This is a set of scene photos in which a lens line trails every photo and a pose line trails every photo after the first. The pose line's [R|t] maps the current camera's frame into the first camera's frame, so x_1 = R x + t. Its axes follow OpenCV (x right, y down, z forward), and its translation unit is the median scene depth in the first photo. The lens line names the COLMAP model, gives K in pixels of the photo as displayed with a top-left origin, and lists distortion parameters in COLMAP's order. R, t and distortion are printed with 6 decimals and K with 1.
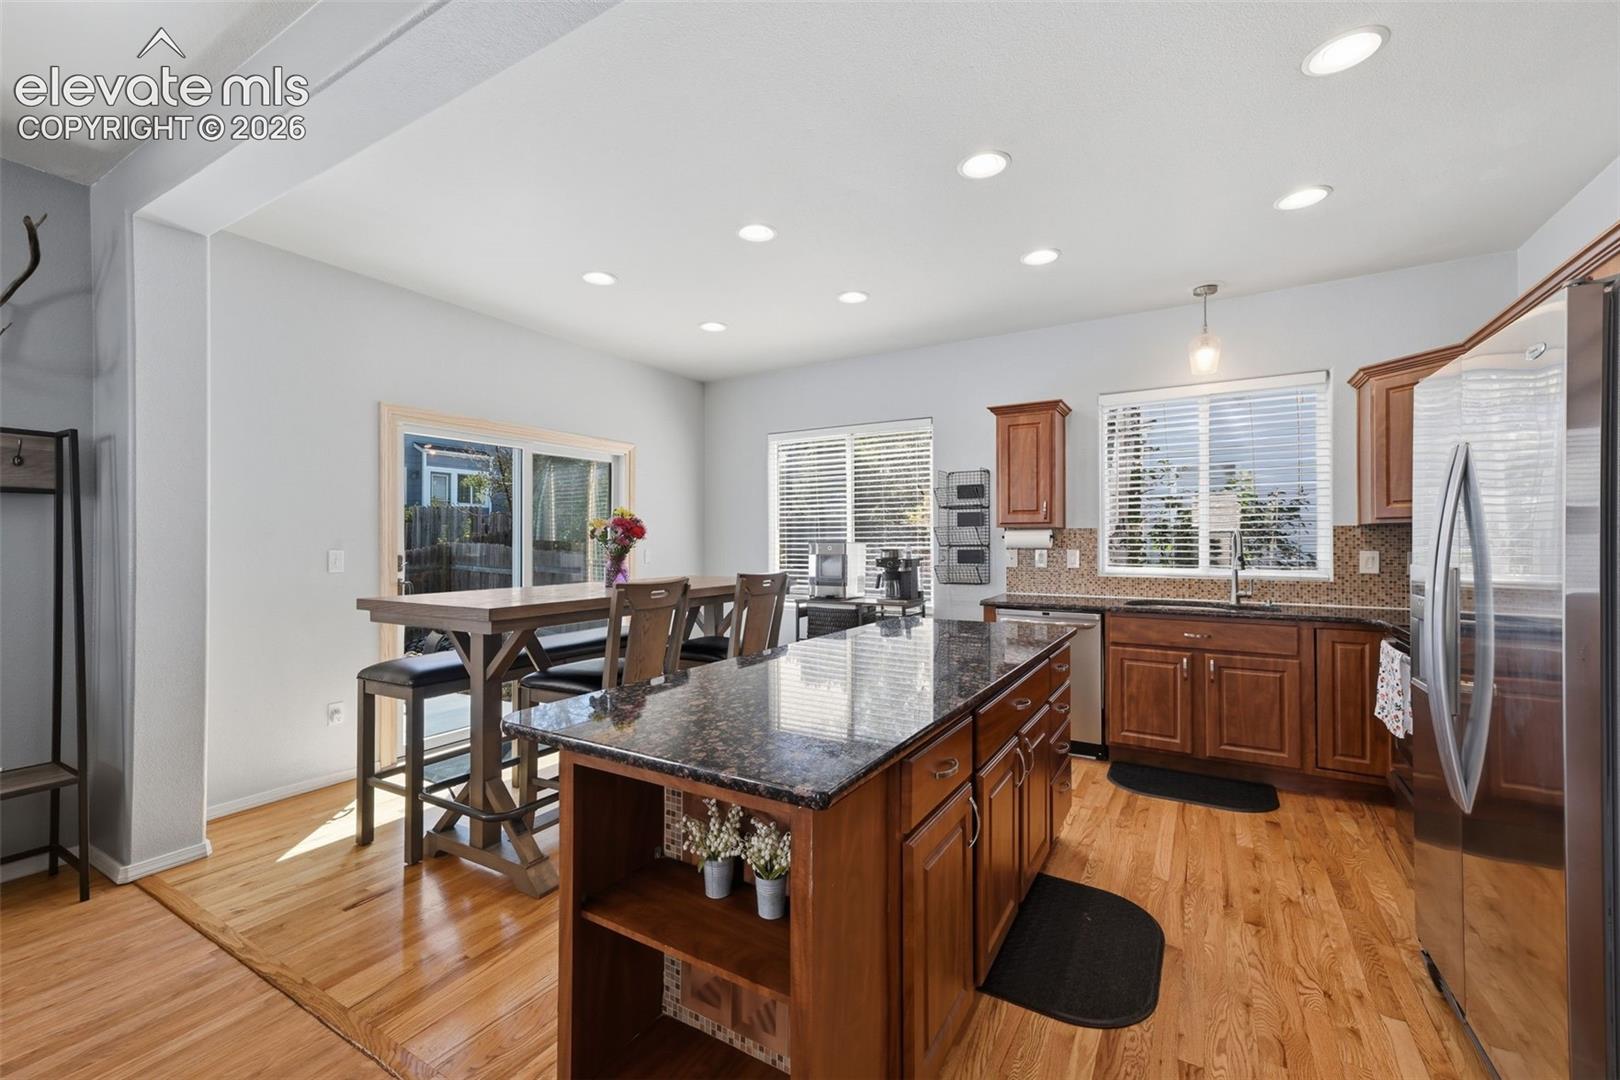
lens RADIAL K [[664.2, 0, 815.8], [0, 664.2, 543.8], [0, 0, 1]] dist [0.017033, 0.002447]
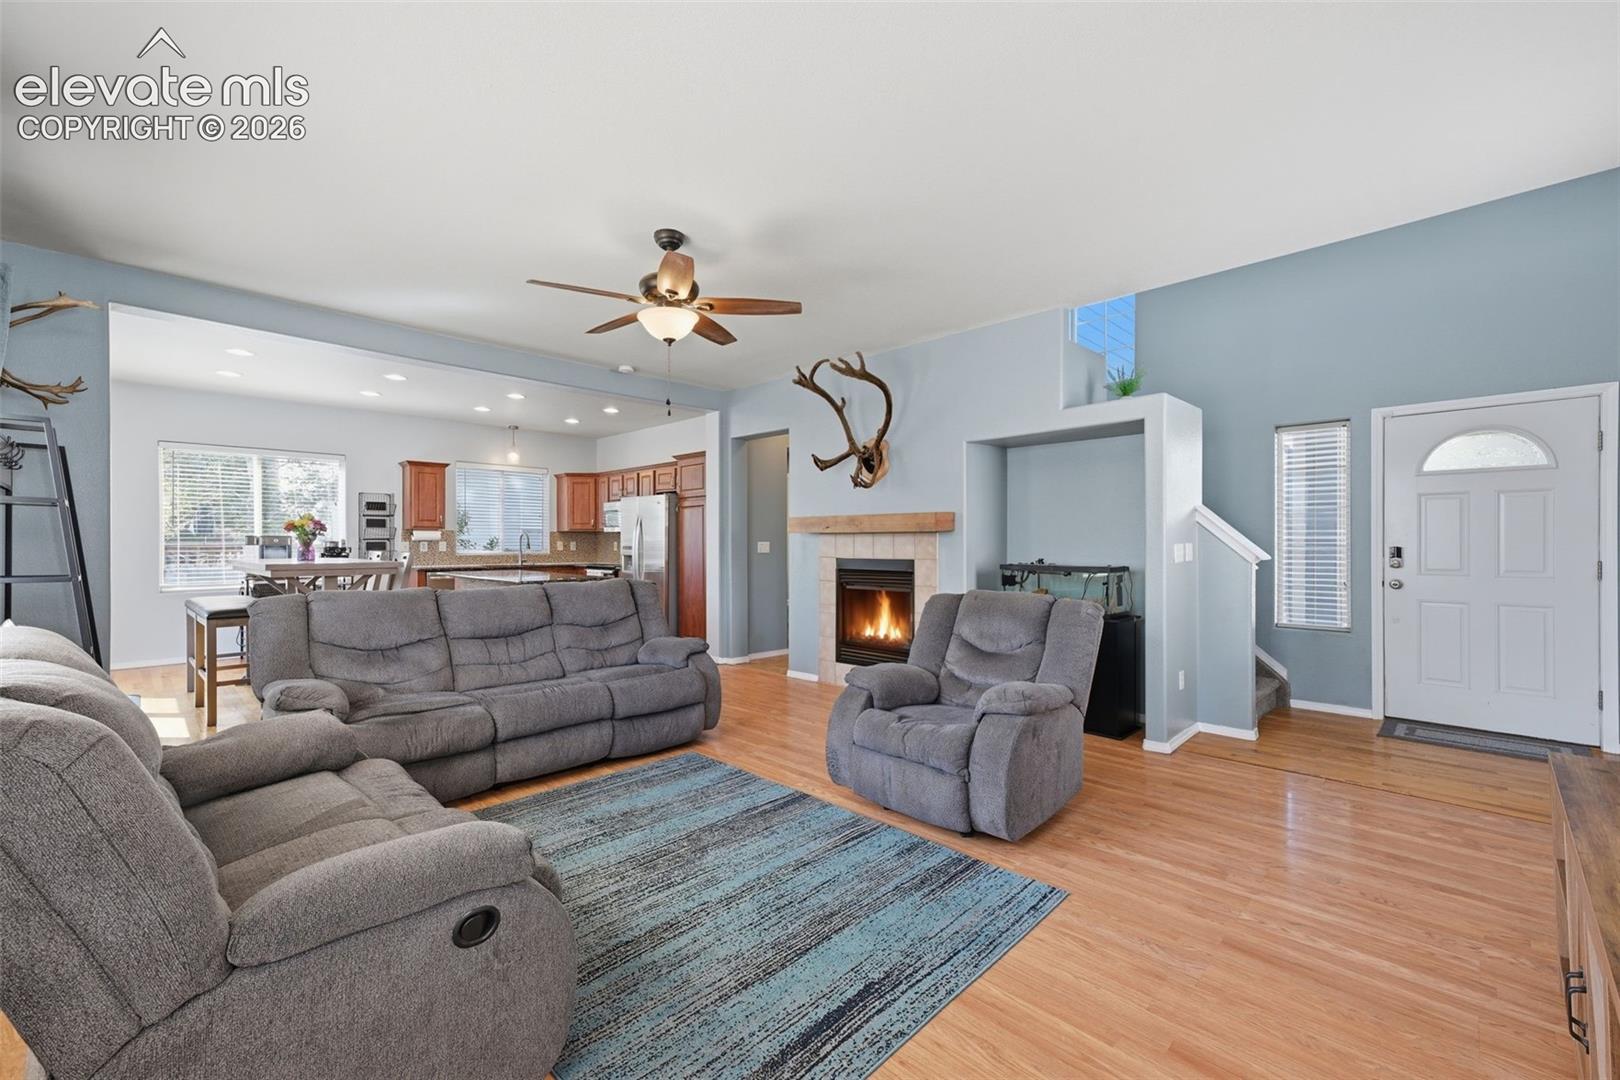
lens RADIAL K [[664.2, 0, 809.6], [0, 664.2, 542.3], [0, 0, 1]] dist [0.017033, 0.002447]
pose [[0.241808, 0.002793, 0.970320, -1.350980], [0.005472, 0.999976, -0.004242, 0.028176], [-0.970309, 0.006335, 0.241787, -0.519911]]
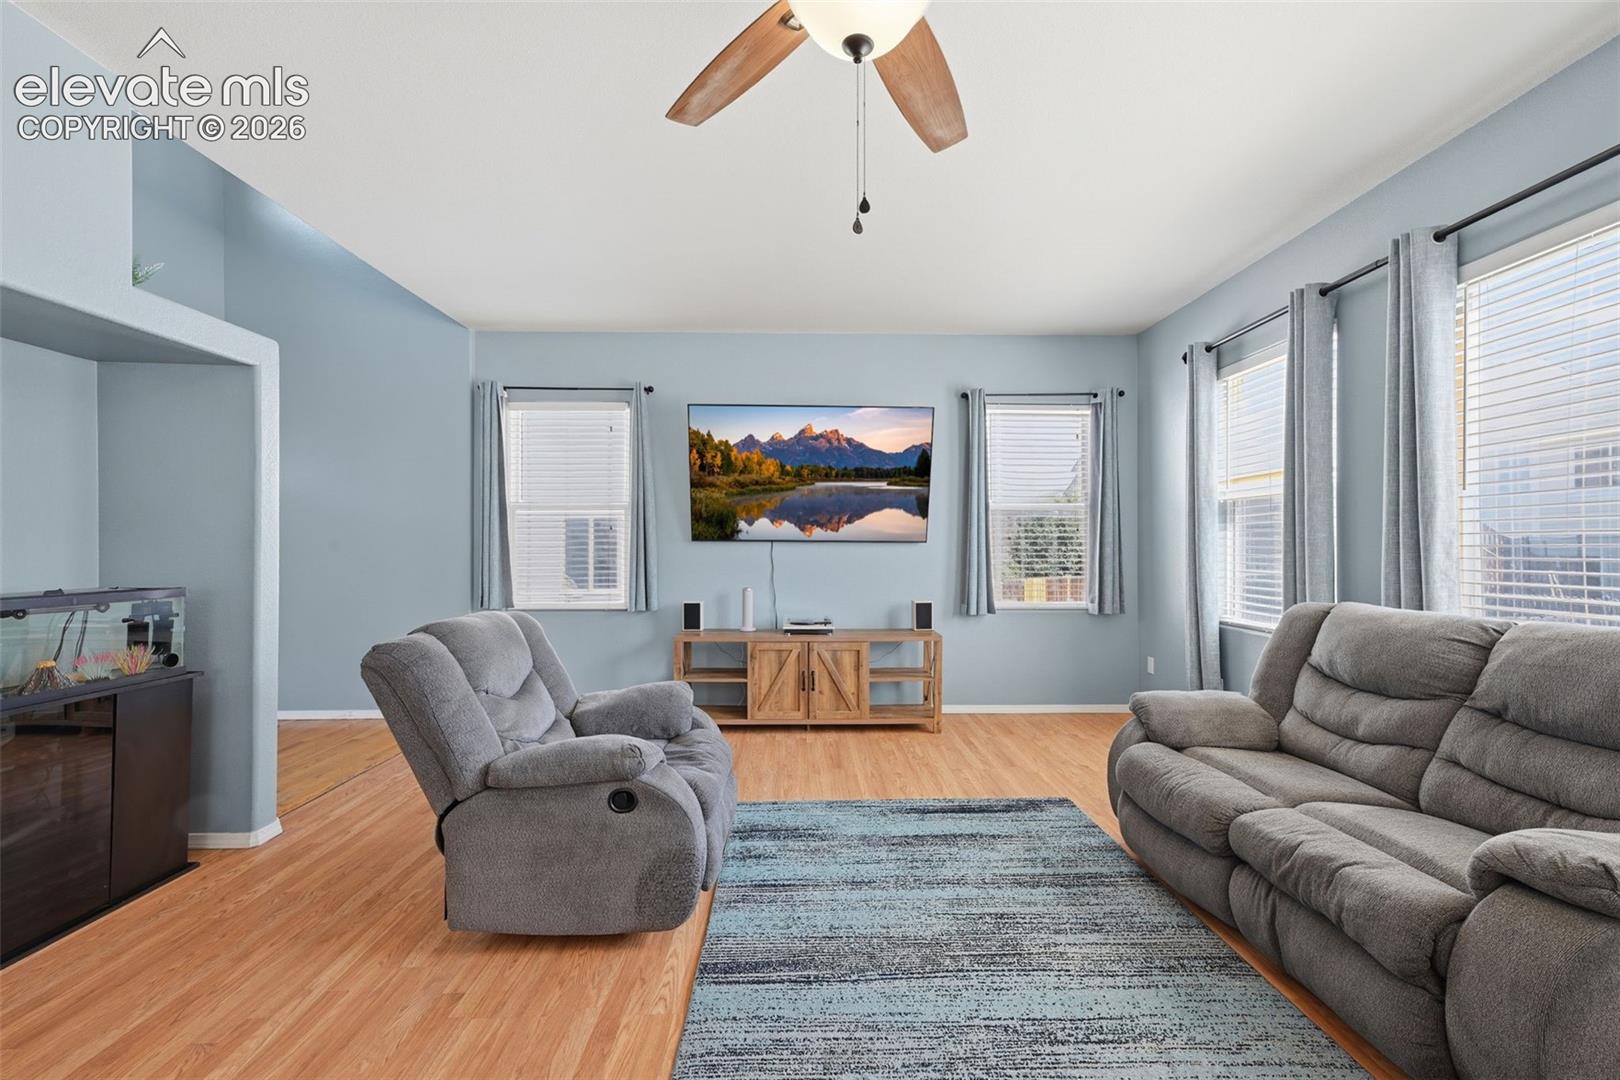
lens RADIAL K [[664.2, 0, 813.5], [0, 664.2, 544.4], [0, 0, 1]] dist [0.017033, 0.002447]
pose [[-0.846451, -0.000492, -0.532467, -0.362813], [-0.000877, 1.000000, 0.000469, 0.024167], [0.532467, 0.000864, -0.846451, 0.141786]]
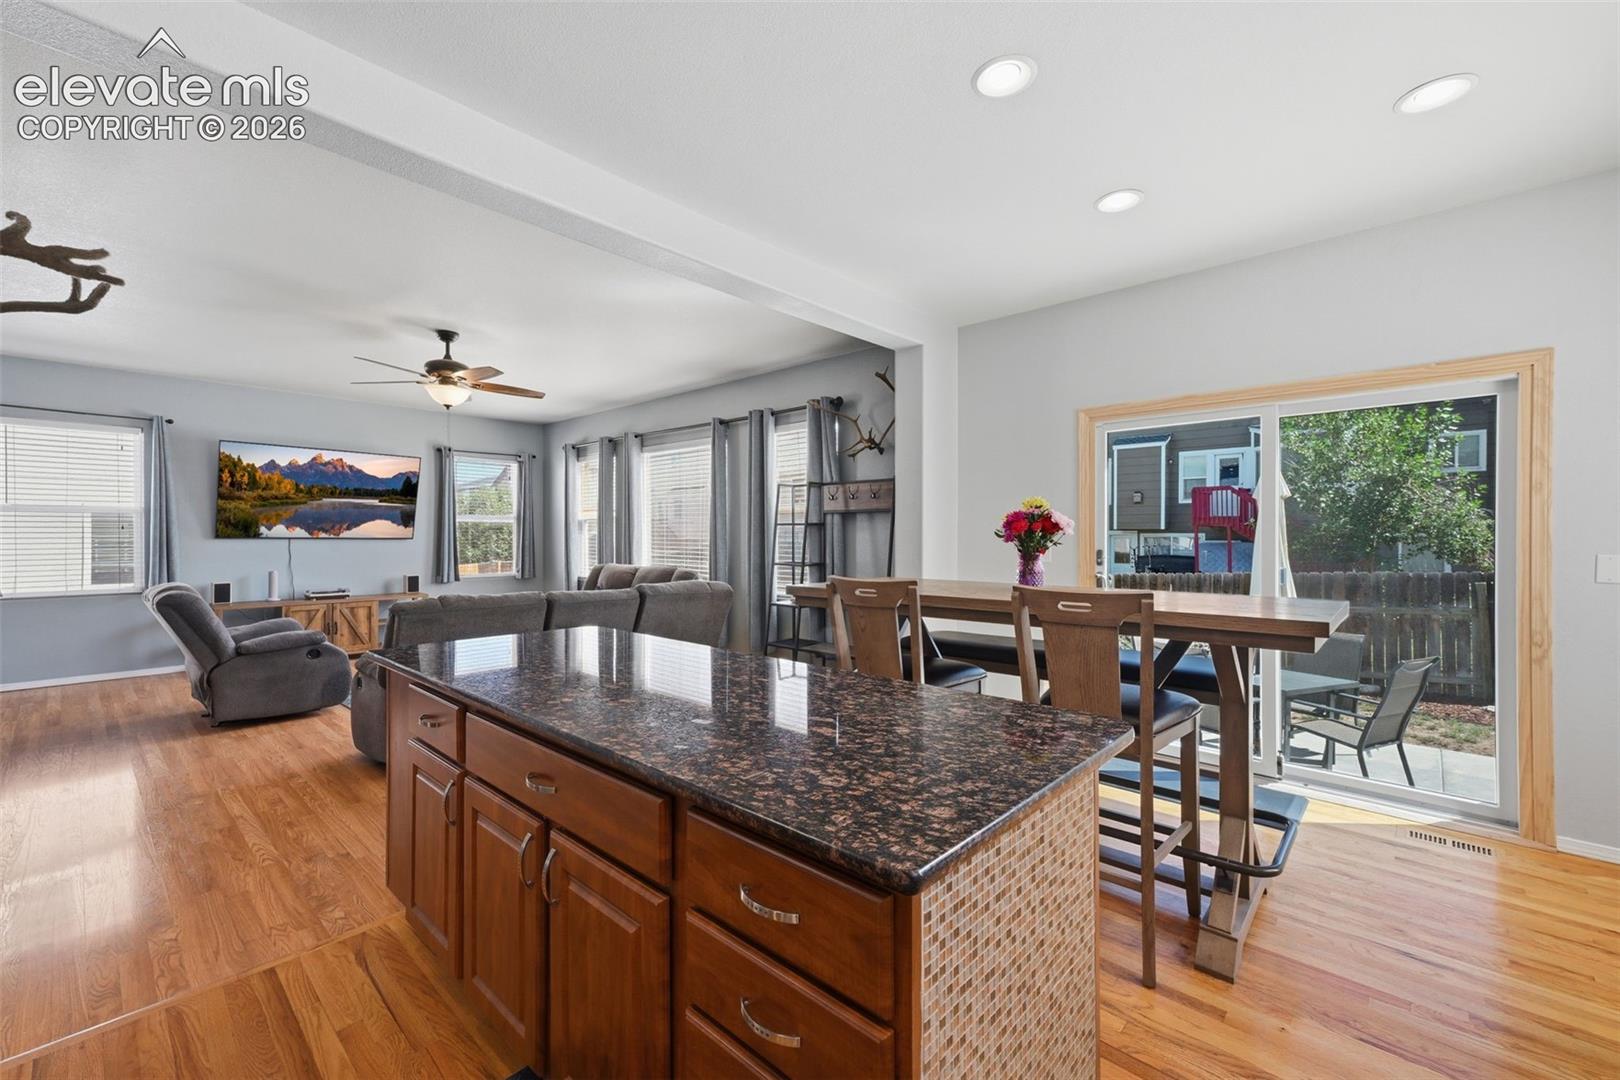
lens RADIAL K [[664.2, 0, 808.4], [0, 664.2, 540.4], [0, 0, 1]] dist [0.017033, 0.002447]
pose [[-0.205785, 0.009873, -0.978547, 0.496754], [-0.007598, 0.999903, 0.011687, -0.005731], [0.978568, 0.009840, -0.205690, 0.760712]]
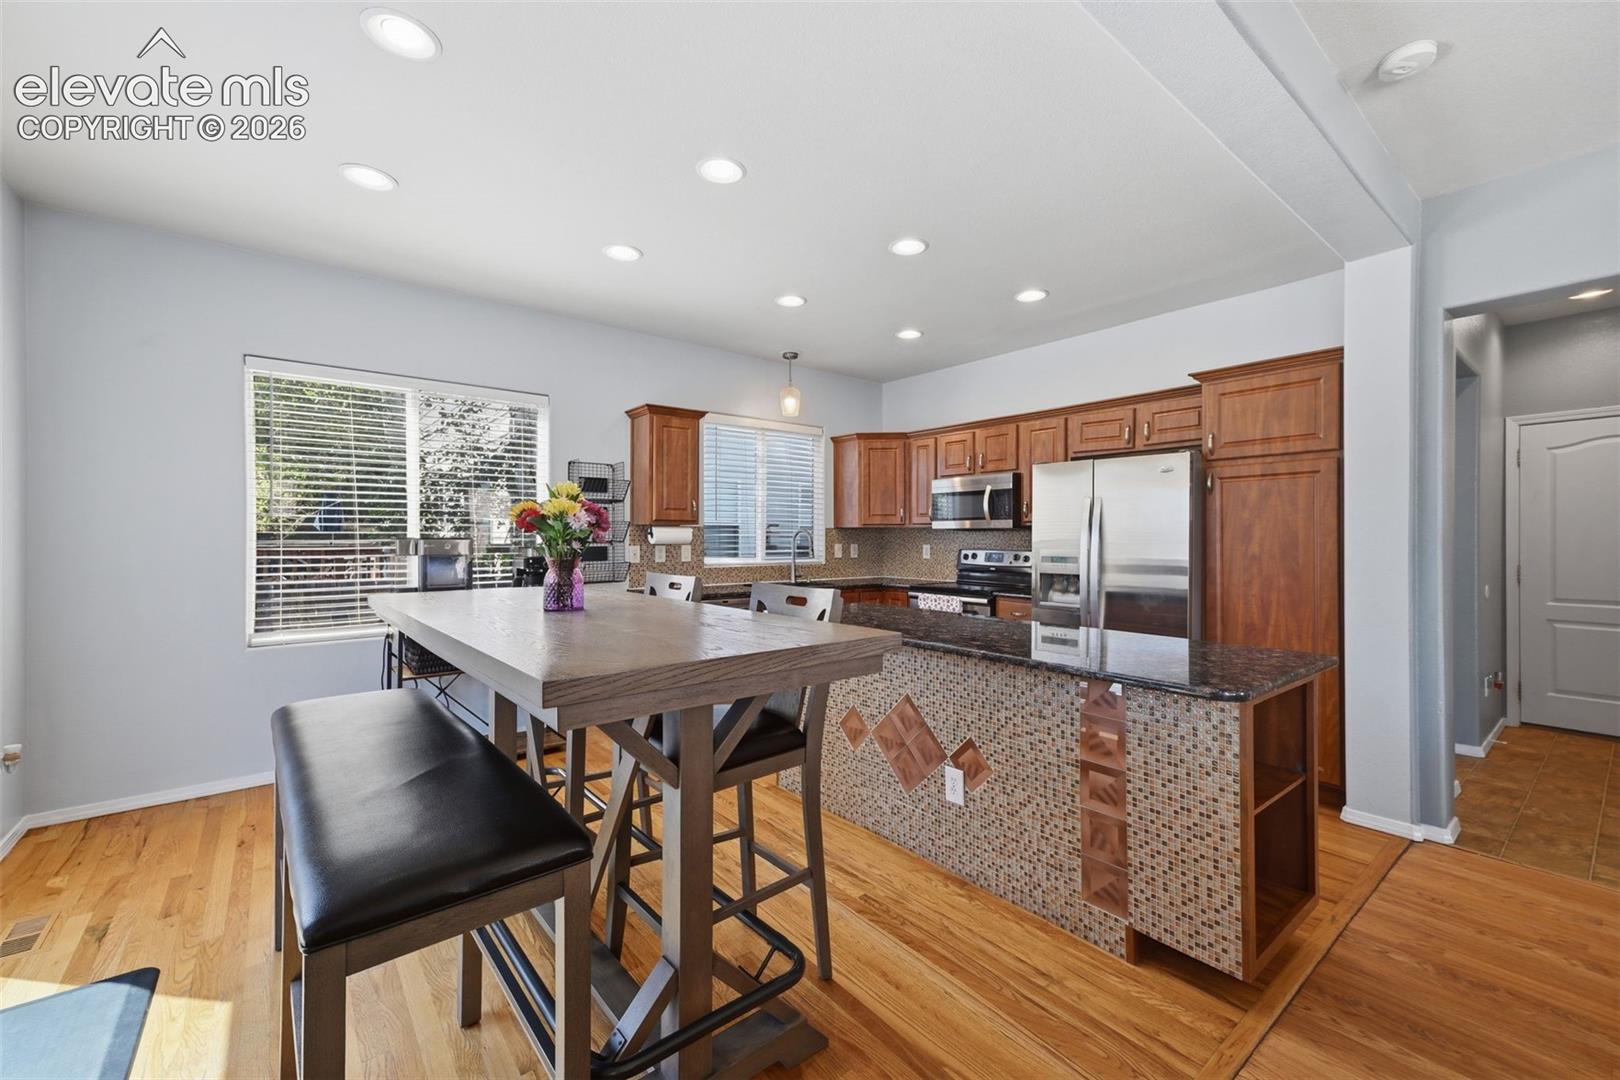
lens RADIAL K [[664.2, 0, 809.2], [0, 664.2, 536.4], [0, 0, 1]] dist [0.017033, 0.002447]
pose [[0.349900, 0.004714, 0.936775, -0.667501], [0.002992, 0.999977, -0.006149, 0.001735], [-0.936782, 0.004954, 0.349878, 0.474166]]
